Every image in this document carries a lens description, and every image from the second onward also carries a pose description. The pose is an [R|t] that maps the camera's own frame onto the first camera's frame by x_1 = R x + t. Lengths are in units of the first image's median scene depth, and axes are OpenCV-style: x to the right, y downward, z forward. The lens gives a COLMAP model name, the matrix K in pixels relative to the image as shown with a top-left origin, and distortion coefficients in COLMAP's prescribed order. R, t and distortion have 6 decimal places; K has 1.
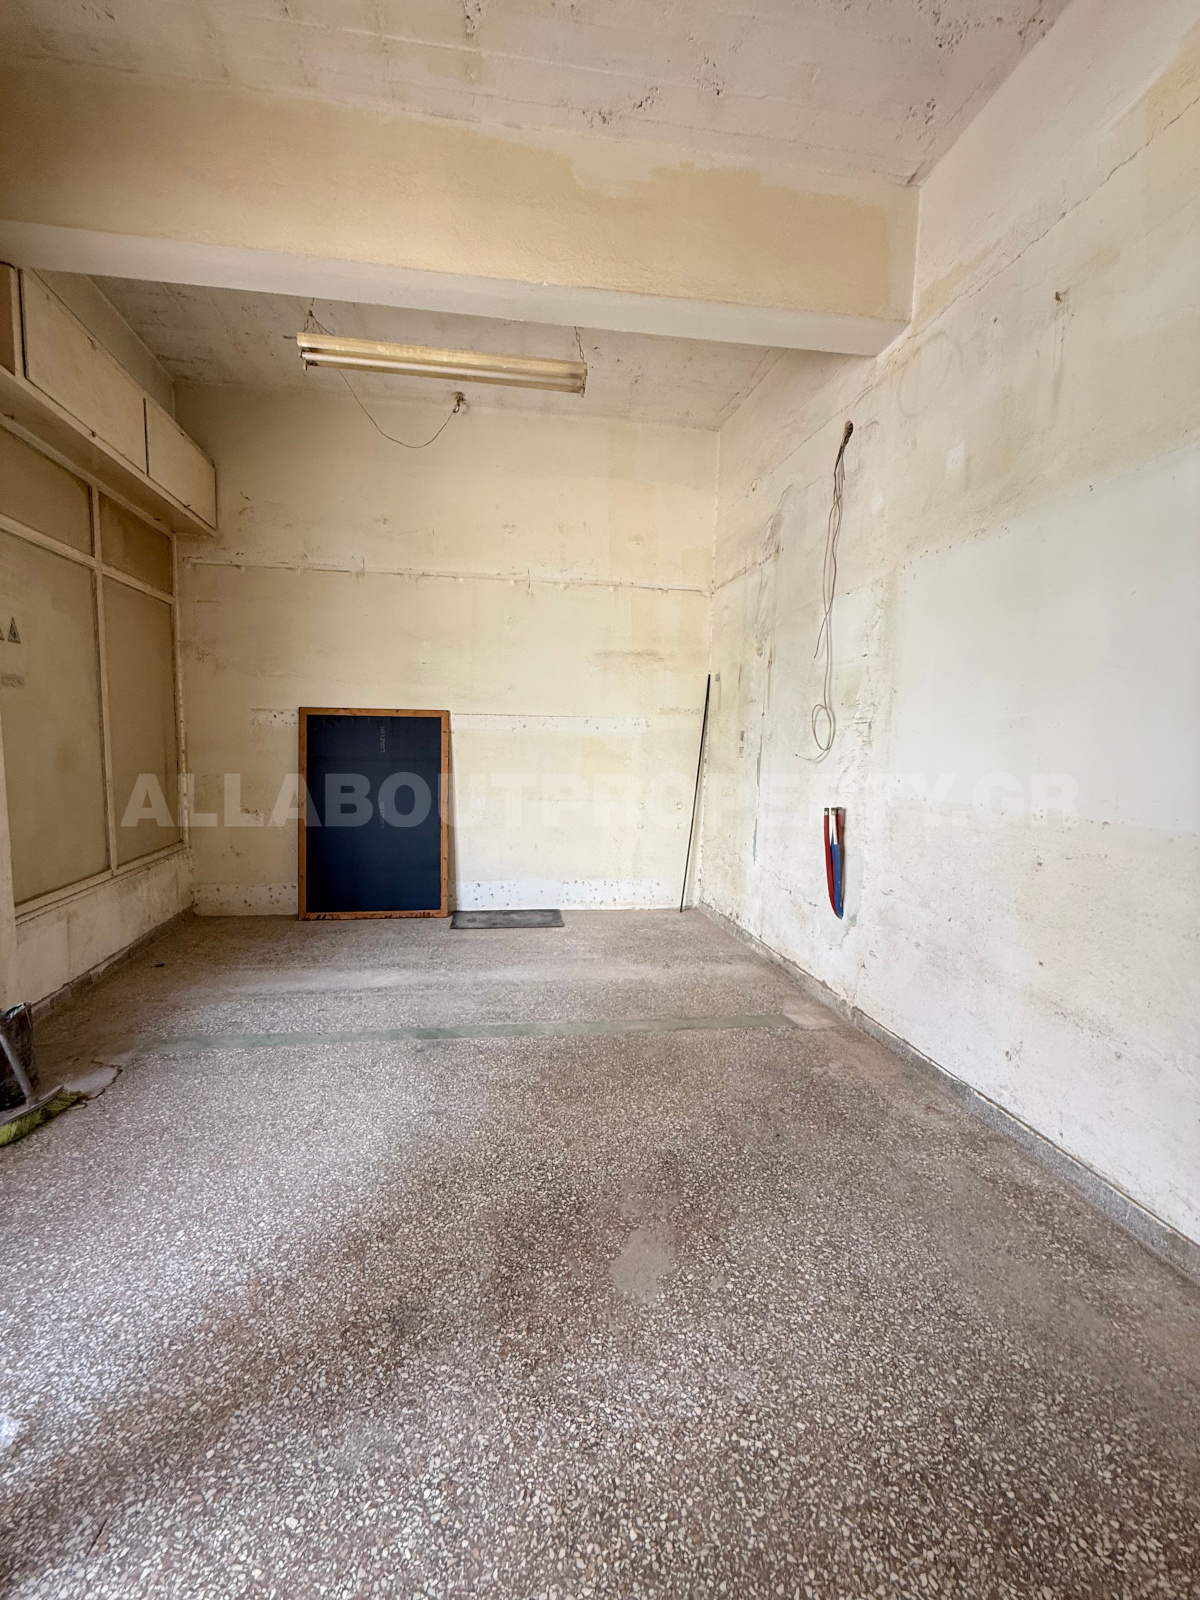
lens RADIAL K [[638.7, 0, 599.5], [0, 638.7, 797.9], [0, 0, 1]] dist [0.001020, -0.000252]
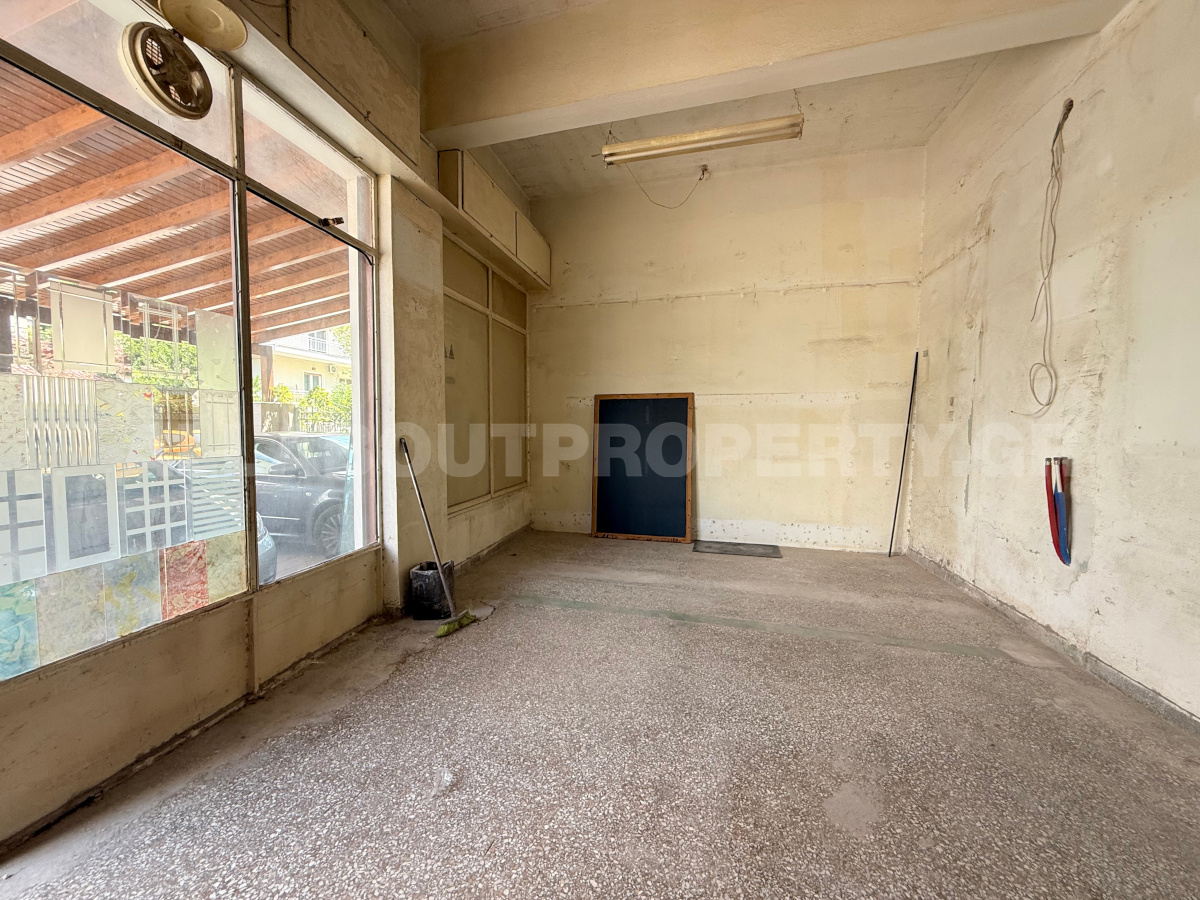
lens RADIAL K [[479.0, 0, 598.9], [0, 479.0, 449.6], [0, 0, 1]] dist [0.001020, -0.000252]
pose [[0.913297, 0.001636, -0.407290, -0.001997], [-0.020522, 0.998907, -0.042003, 0.053420], [0.406776, 0.046720, 0.912332, -0.032193]]
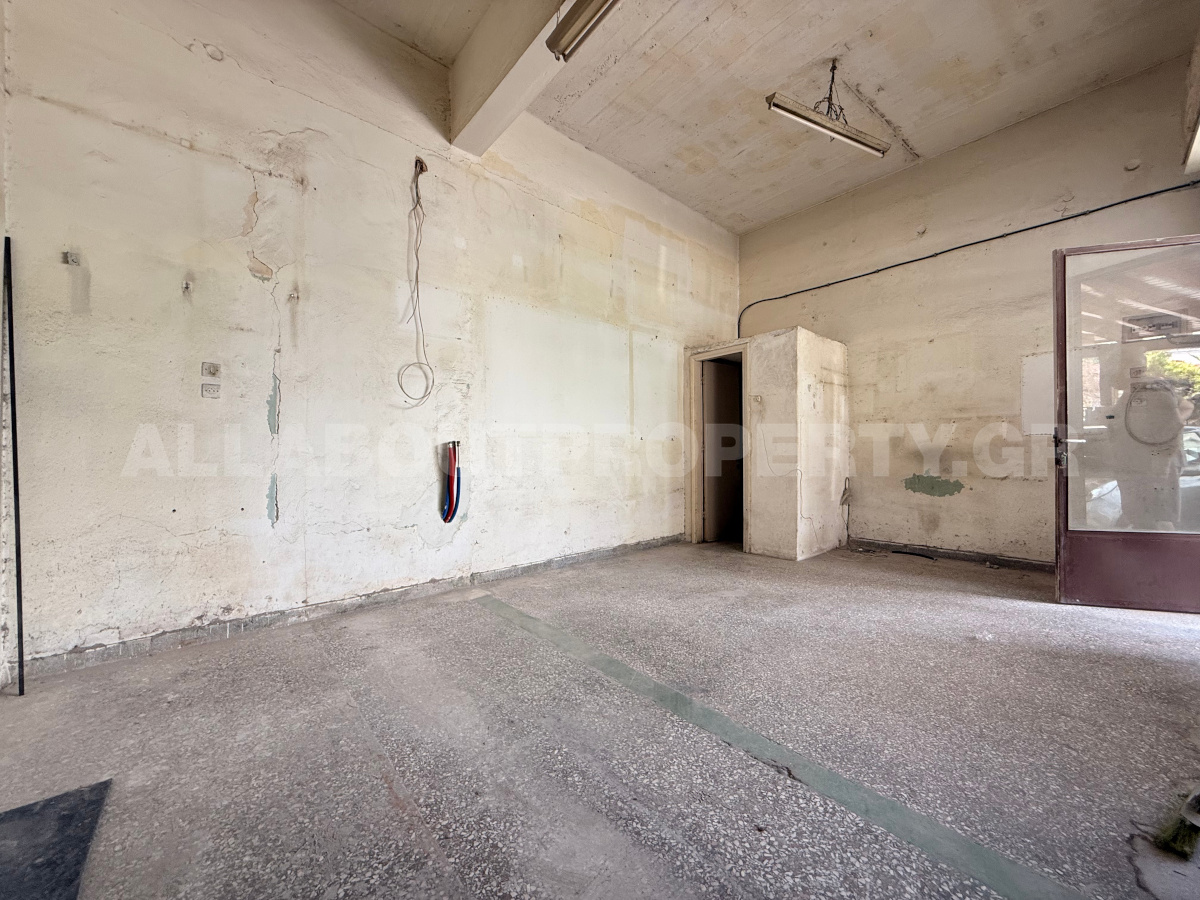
lens RADIAL K [[479.0, 0, 598.6], [0, 479.0, 450.0], [0, 0, 1]] dist [0.001020, -0.000252]
pose [[-0.520039, -0.011297, 0.854068, -0.726381], [0.071362, 0.995842, 0.056625, -0.003096], [-0.851156, 0.090395, -0.517071, 1.340293]]
